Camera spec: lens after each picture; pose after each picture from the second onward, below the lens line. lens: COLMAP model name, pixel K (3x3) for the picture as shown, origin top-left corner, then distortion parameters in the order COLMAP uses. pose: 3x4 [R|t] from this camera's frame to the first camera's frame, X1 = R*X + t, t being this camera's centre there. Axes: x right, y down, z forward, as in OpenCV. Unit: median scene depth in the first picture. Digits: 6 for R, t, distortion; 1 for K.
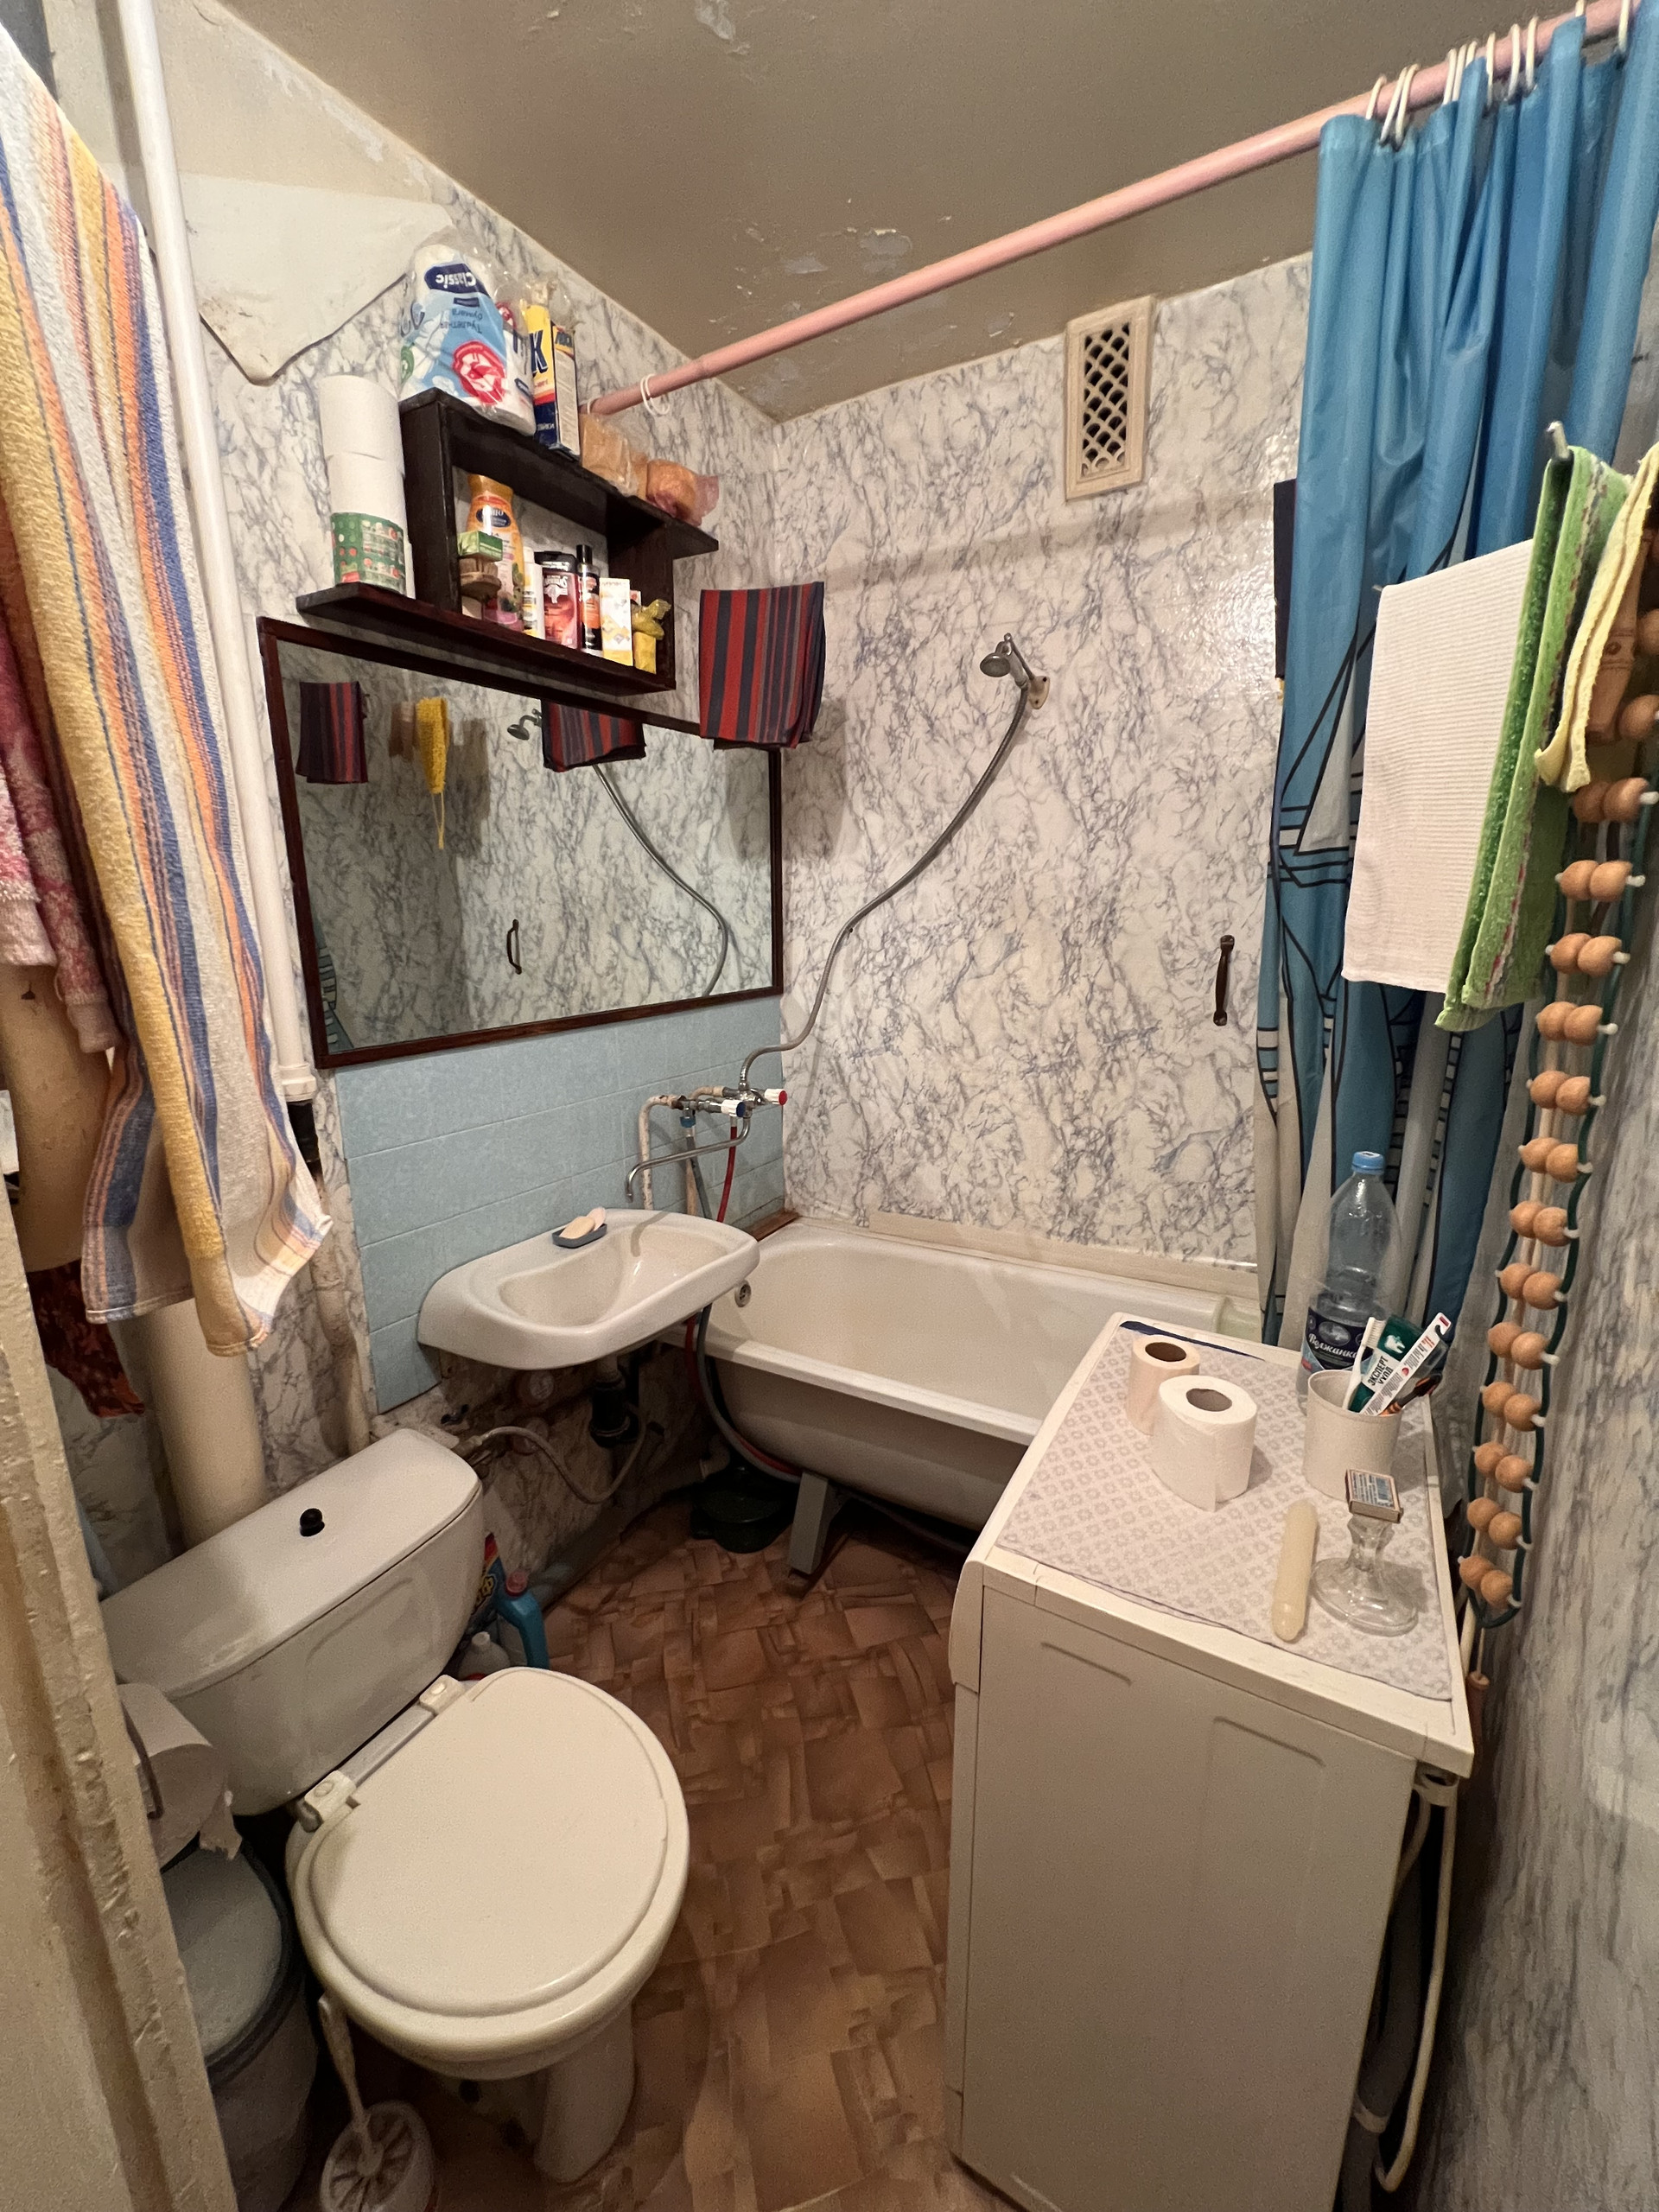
lens RADIAL K [[882.2, 0, 824.7], [0, 882.2, 1108.1], [0, 0, 1]] dist [-0.004342, -0.000832]
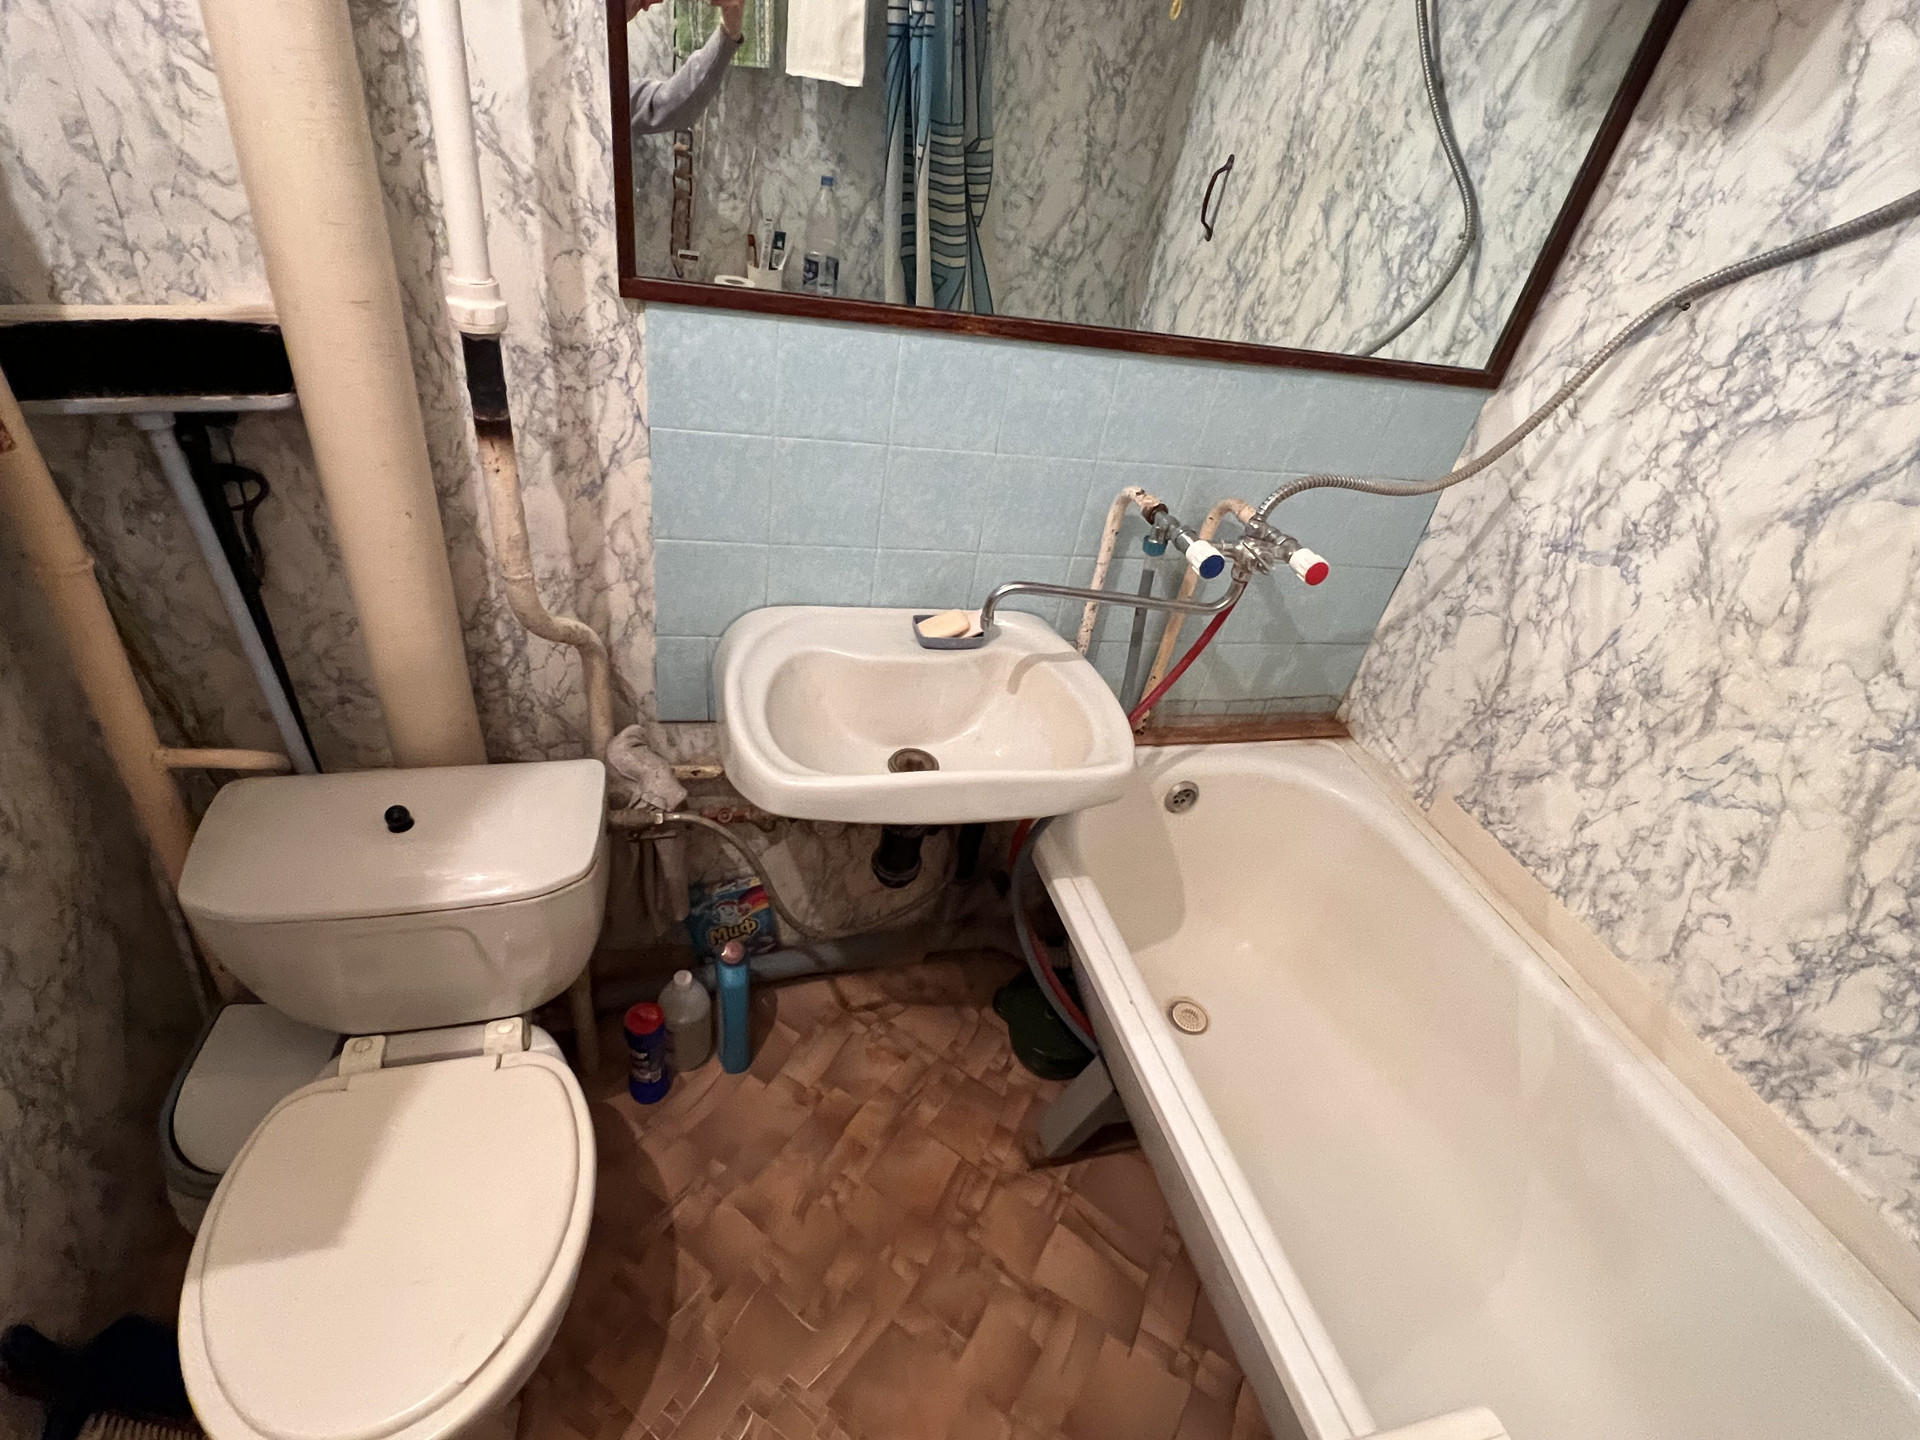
lens RADIAL K [[932.4, 0, 960.6], [0, 932.4, 727.8], [0, 0, 1]] dist [-0.000209, -0.001445]
pose [[0.706709, 0.506742, -0.493736, 0.117135], [-0.316796, 0.850635, 0.419596, -0.090593], [0.632616, -0.140118, 0.761685, 0.314052]]
